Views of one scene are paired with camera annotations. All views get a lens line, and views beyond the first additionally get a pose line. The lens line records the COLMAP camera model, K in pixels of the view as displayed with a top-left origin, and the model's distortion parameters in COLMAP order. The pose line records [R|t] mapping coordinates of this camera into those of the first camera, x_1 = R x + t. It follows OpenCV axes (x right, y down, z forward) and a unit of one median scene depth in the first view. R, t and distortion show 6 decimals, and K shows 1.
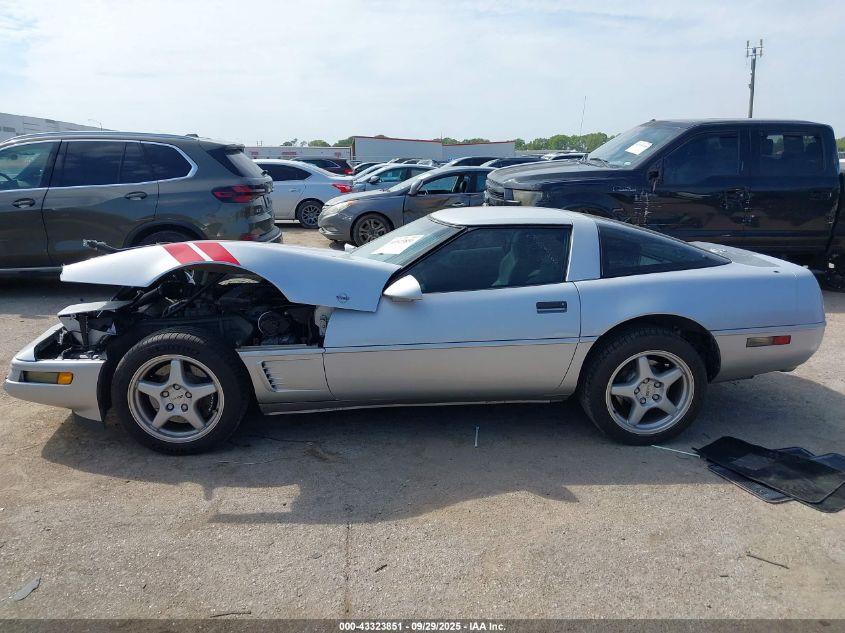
lens RADIAL K [[673.1, 0, 422.5], [0, 673.1, 316.5], [0, 0, 1]] dist [0.000202, -0.002382]
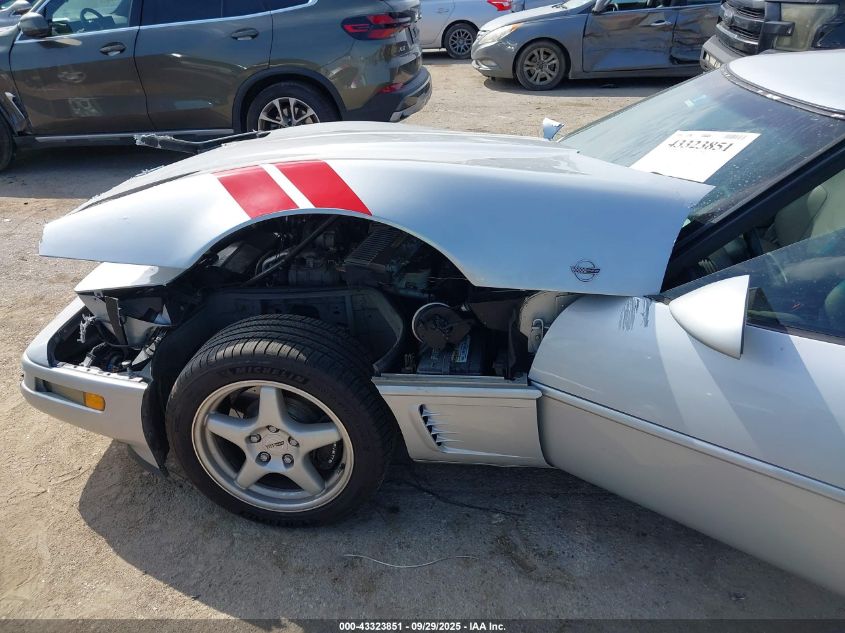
lens RADIAL K [[649.9, 0, 414.6], [0, 649.9, 317.8], [0, 0, 1]] dist [0.153688, -0.250260]
pose [[0.976749, 0.055822, -0.206991, -0.135929], [-0.000943, 0.966615, 0.256230, -0.125774], [0.214384, -0.250077, 0.944193, 0.515962]]
